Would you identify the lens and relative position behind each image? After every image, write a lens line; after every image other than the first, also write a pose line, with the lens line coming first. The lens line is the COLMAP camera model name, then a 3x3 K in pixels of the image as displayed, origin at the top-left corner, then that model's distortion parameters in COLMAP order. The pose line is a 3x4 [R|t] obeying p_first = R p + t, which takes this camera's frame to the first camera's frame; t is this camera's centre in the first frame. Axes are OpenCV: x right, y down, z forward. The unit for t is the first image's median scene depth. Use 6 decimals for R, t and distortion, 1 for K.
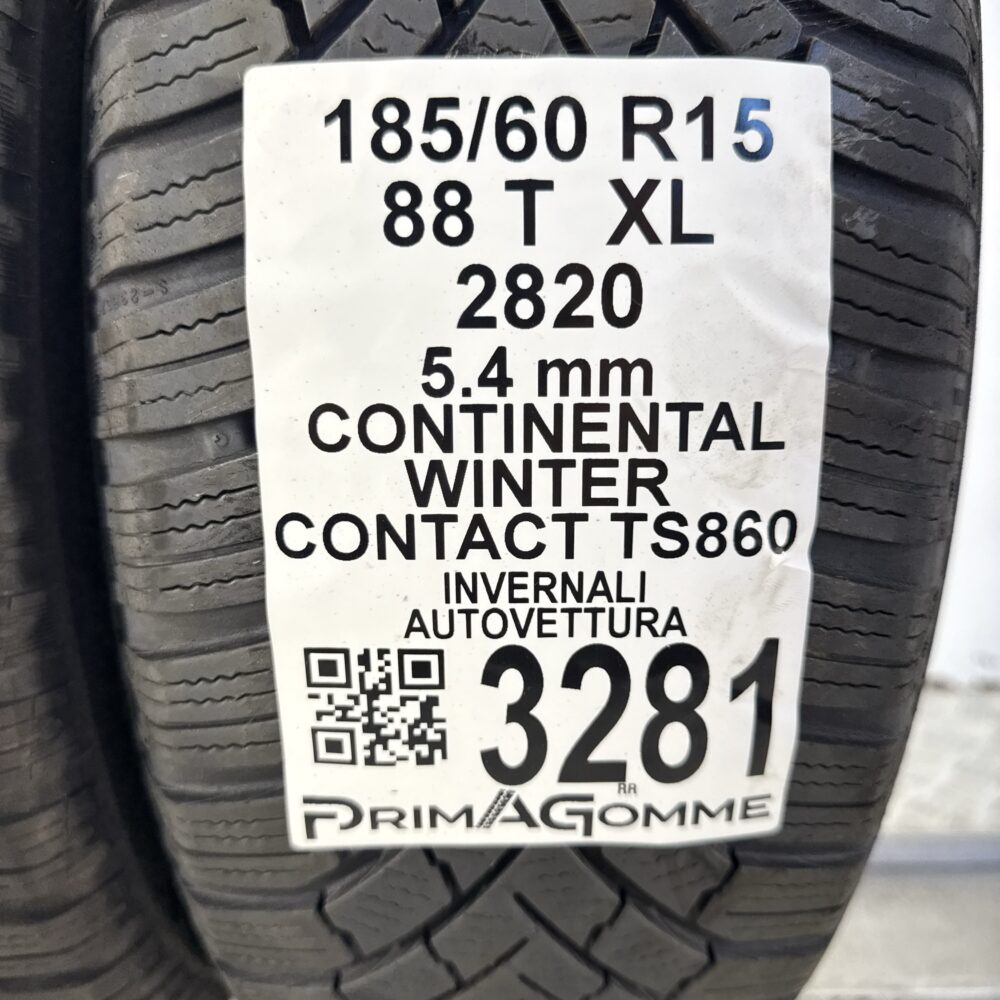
lens RADIAL K [[926.6, 0, 499.7], [0, 926.6, 510.6], [0, 0, 1]] dist [0.089720, -0.173253]
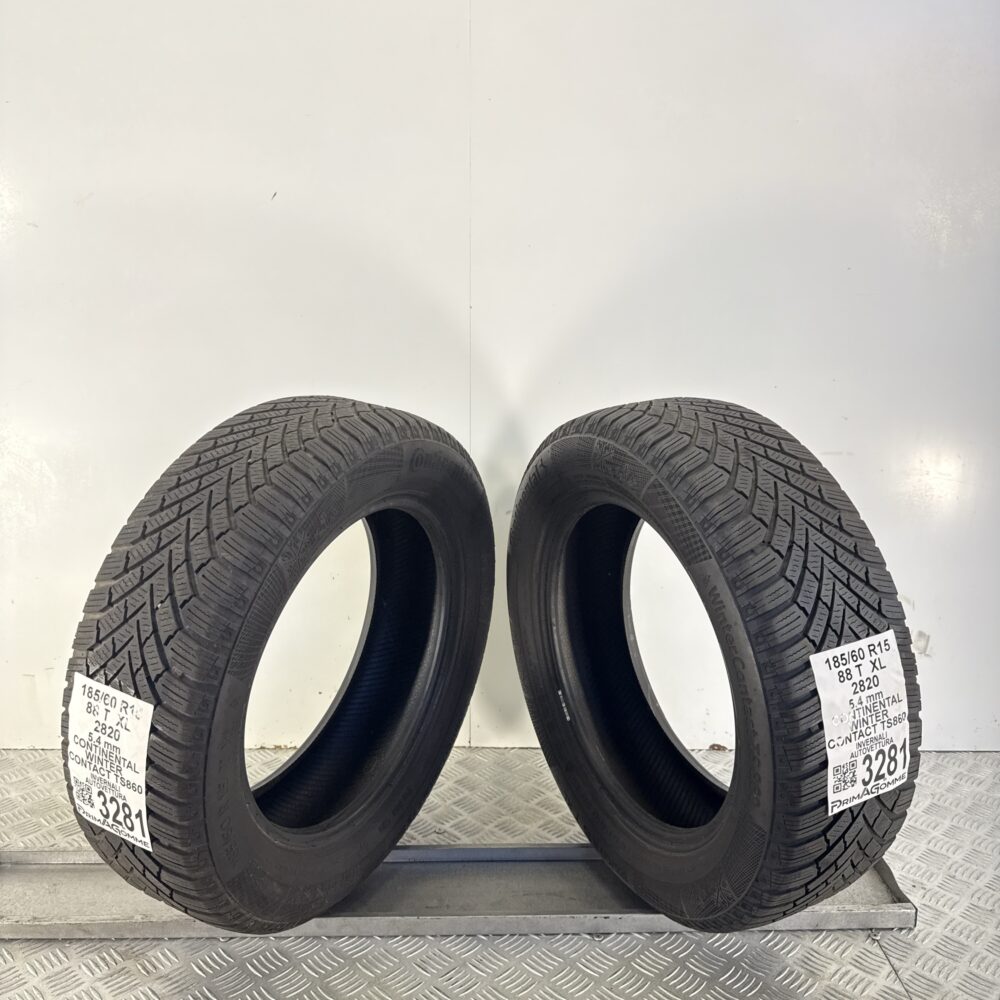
lens RADIAL K [[926.6, 0, 499.7], [0, 926.6, 510.6], [0, 0, 1]] dist [0.089720, -0.173253]
pose [[0.901699, -0.182365, 0.392023, -3.509379], [0.235128, 0.967729, -0.090644, -1.127029], [-0.362841, 0.173909, 0.915479, -3.086135]]
